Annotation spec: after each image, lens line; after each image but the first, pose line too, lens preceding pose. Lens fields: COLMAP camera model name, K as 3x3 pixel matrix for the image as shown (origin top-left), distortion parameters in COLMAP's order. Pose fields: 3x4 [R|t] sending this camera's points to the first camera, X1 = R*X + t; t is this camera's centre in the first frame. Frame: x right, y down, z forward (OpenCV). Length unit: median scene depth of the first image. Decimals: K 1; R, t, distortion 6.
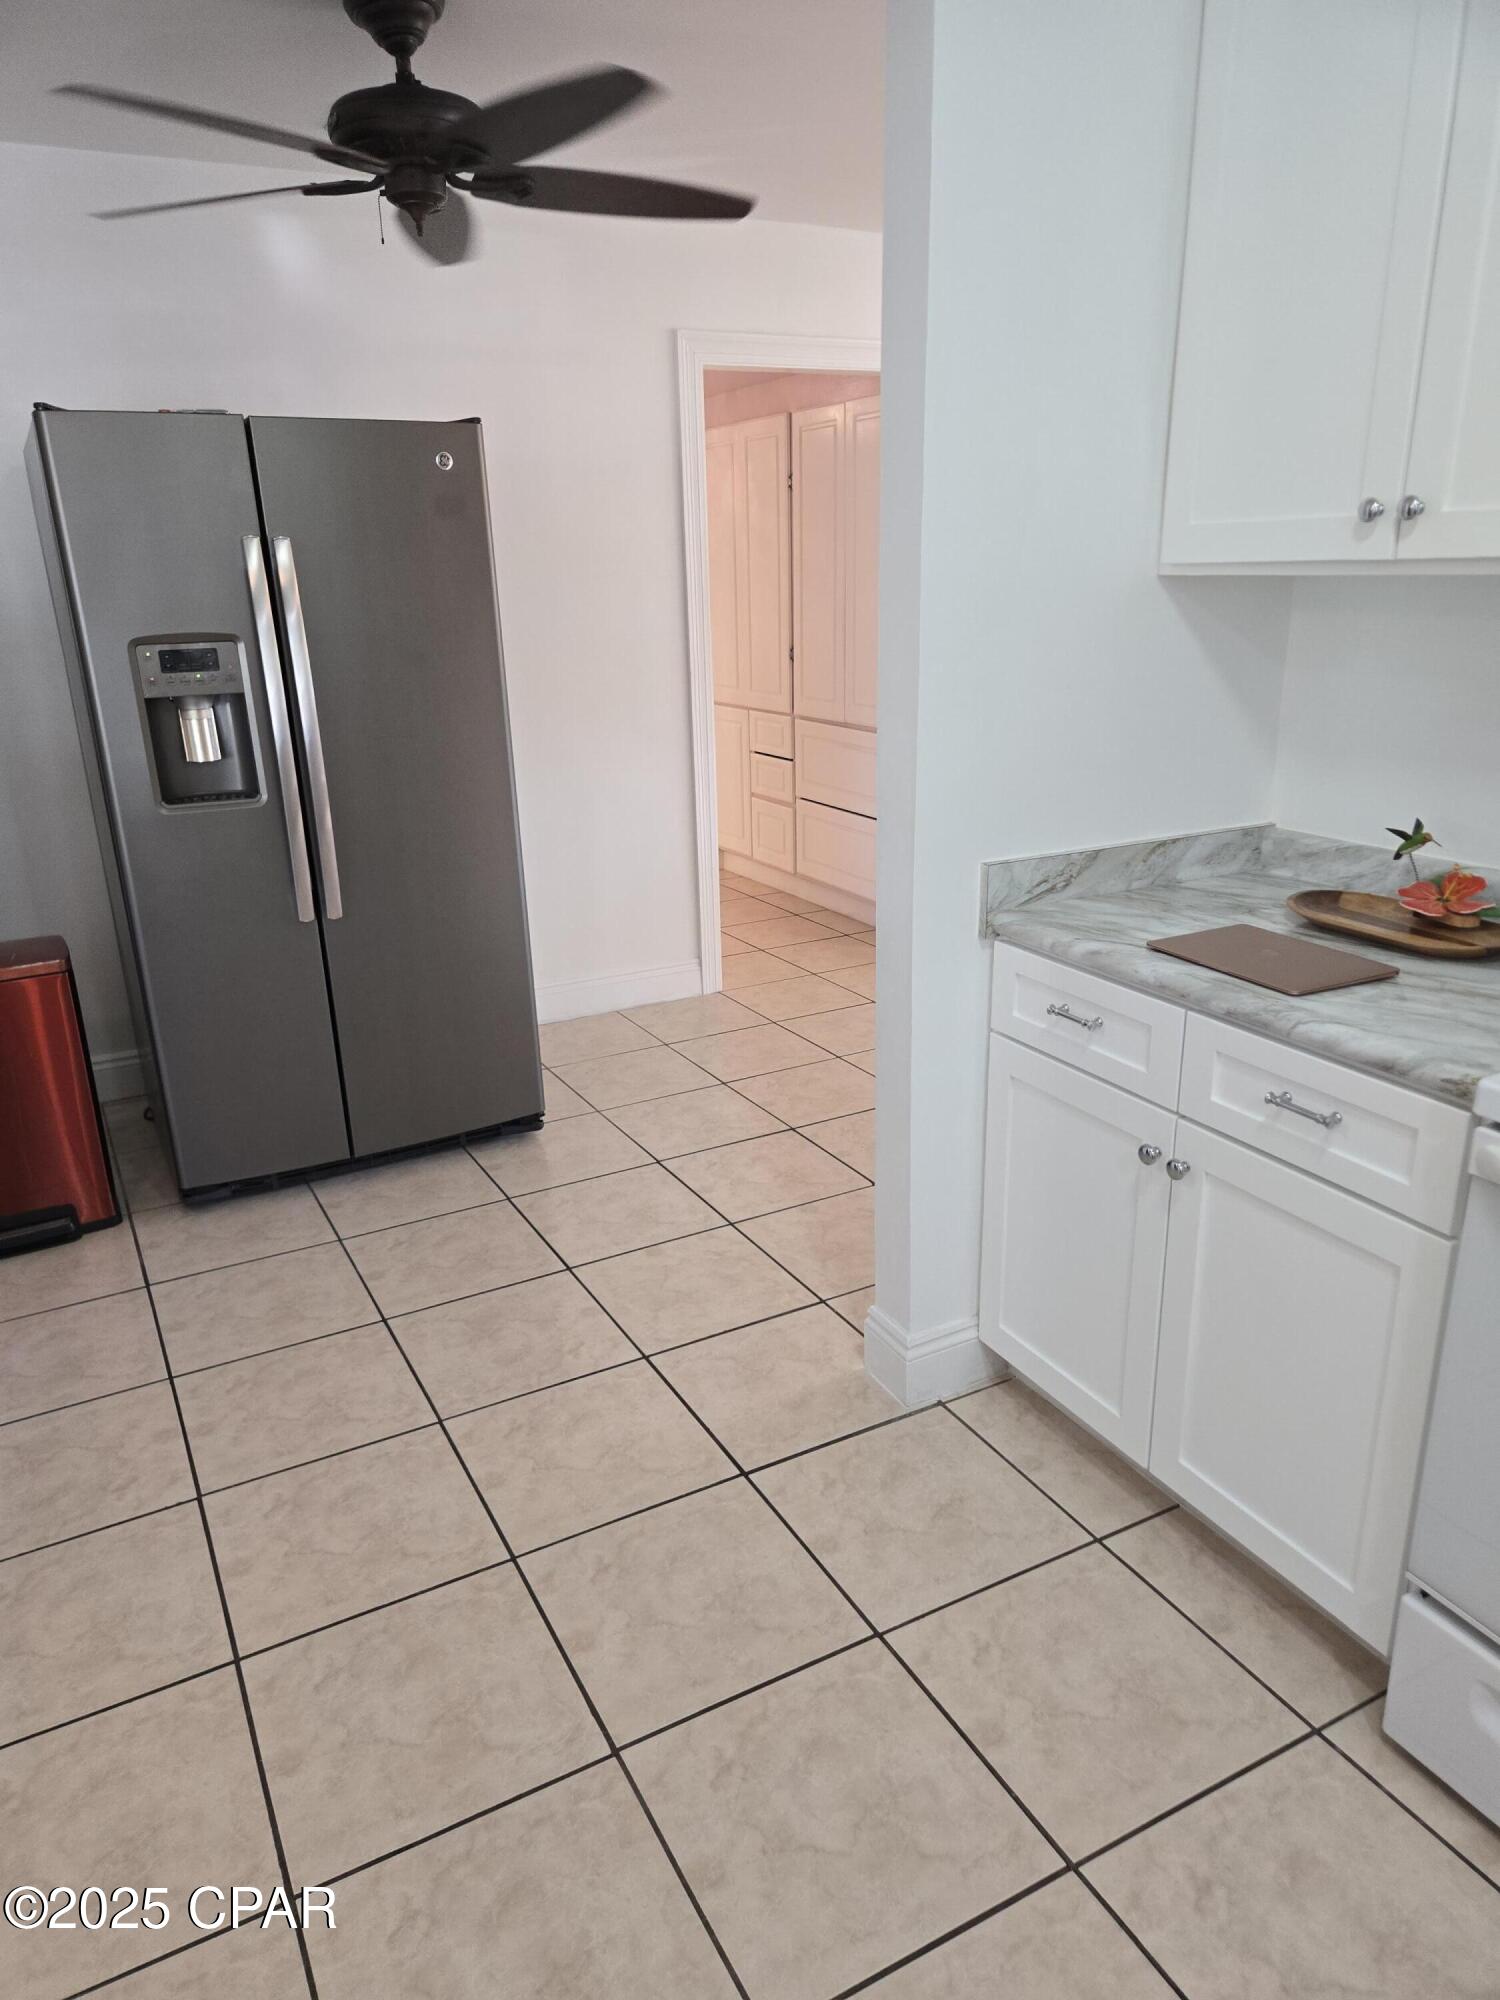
lens RADIAL K [[1354.1, 0, 748.8], [0, 1354.1, 1011.8], [0, 0, 1]] dist [0.058349, 0.000862]
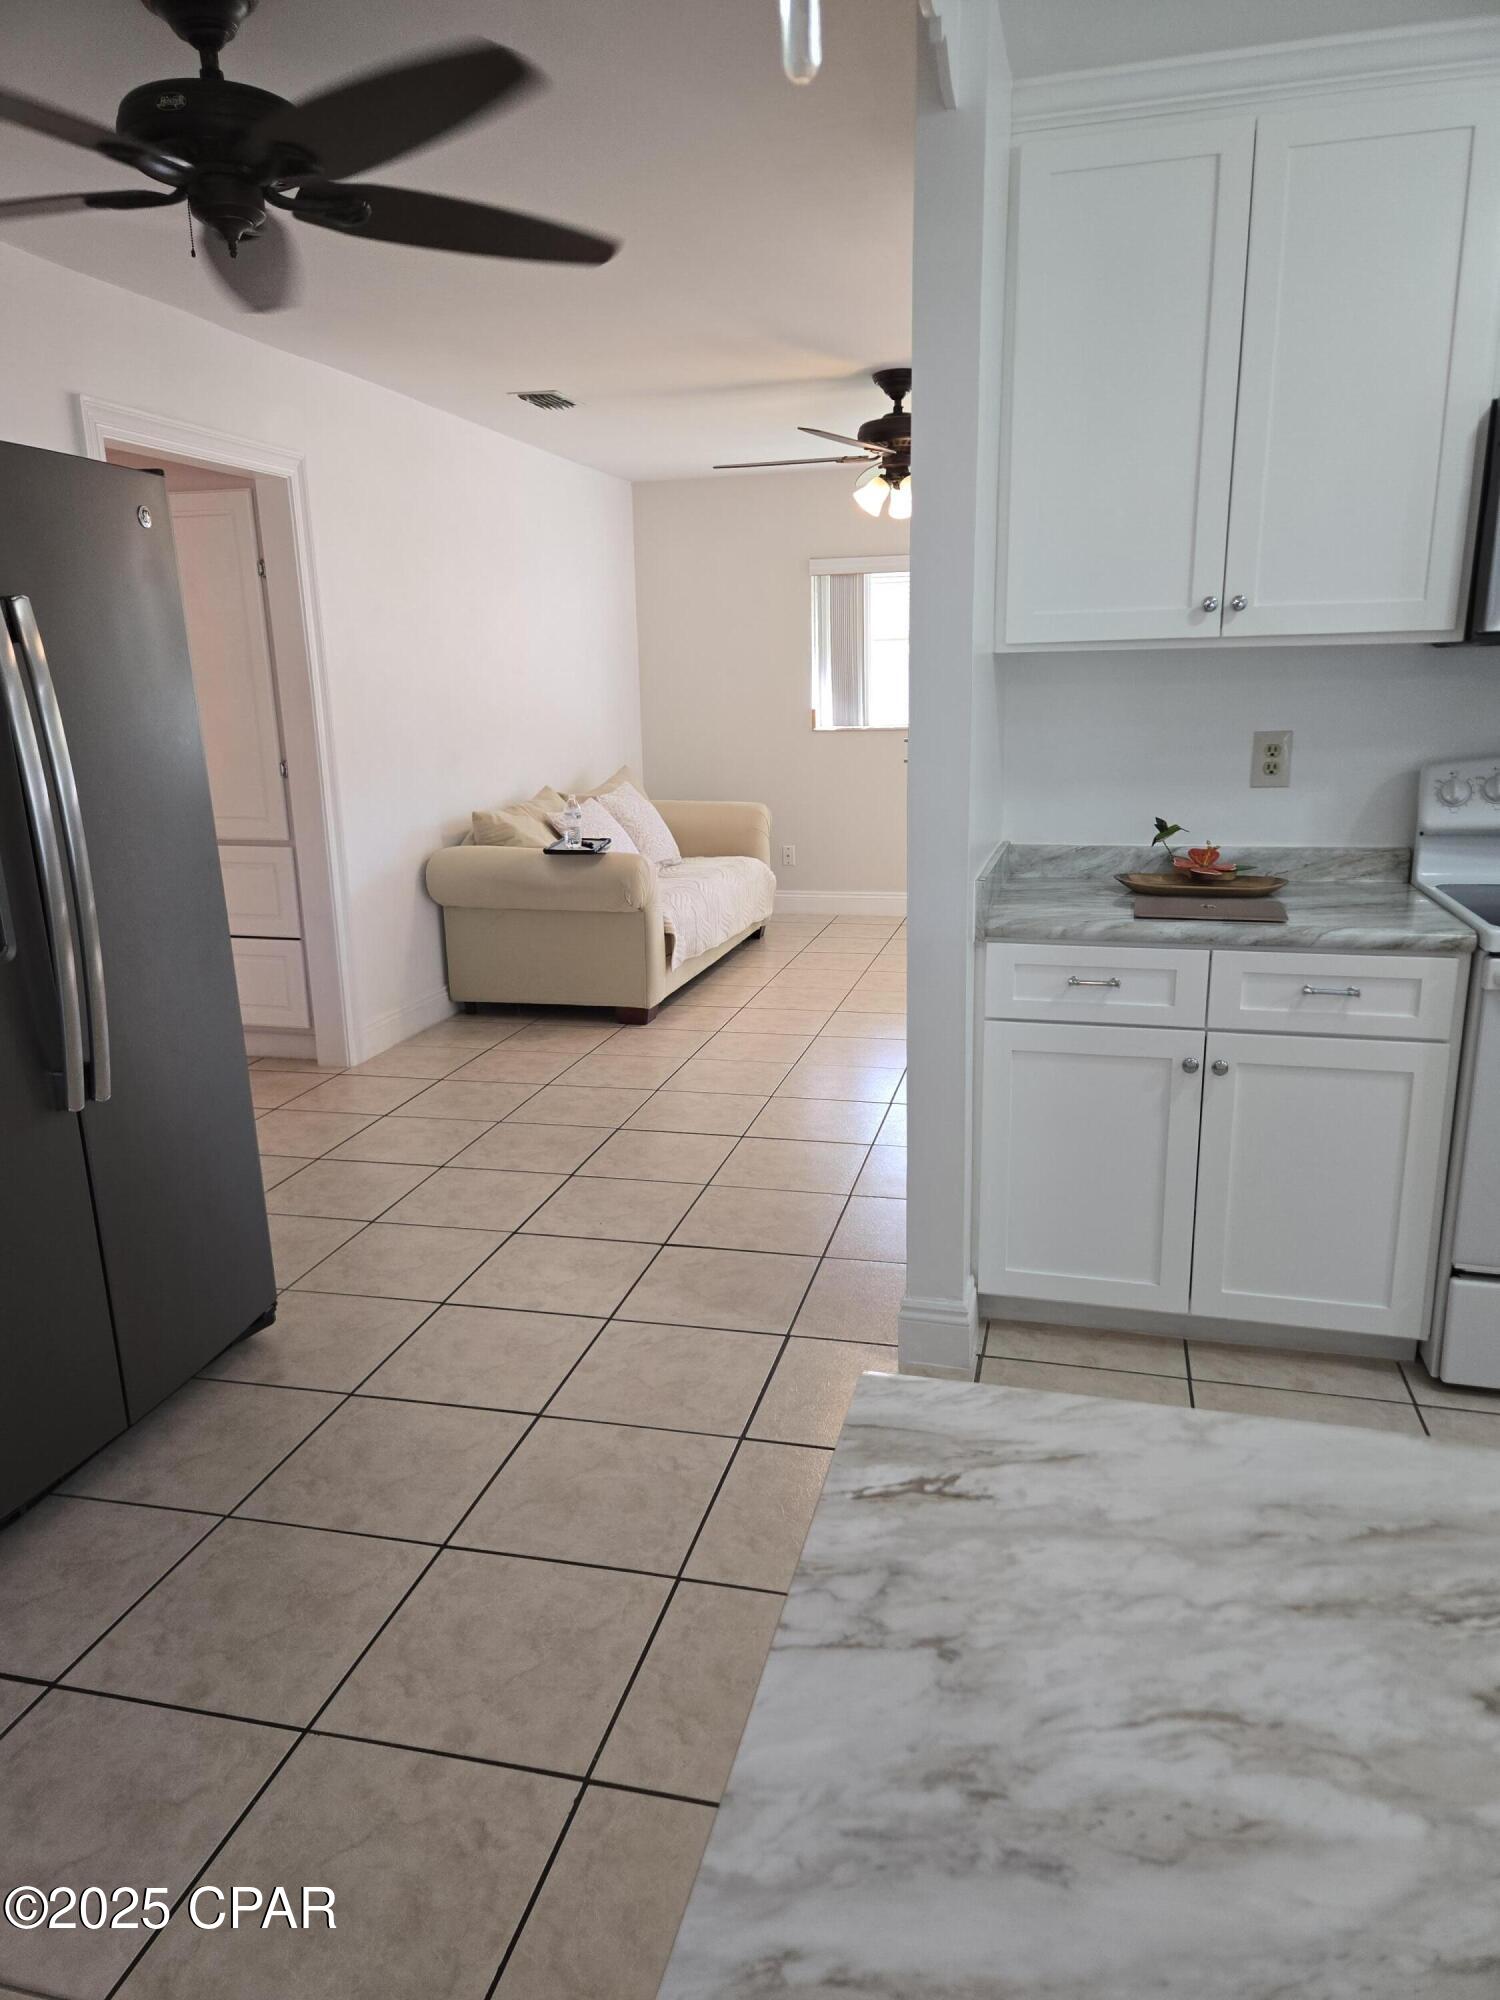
lens RADIAL K [[1334.2, 0, 750.0], [0, 1334.2, 1000.0], [0, 0, 1]] dist [0.035723, -0.029284]
pose [[0.670288, -0.163487, 0.723869, -0.870027], [0.236247, 0.971693, 0.000698, -0.056601], [-0.703492, 0.170544, 0.689937, 0.362457]]
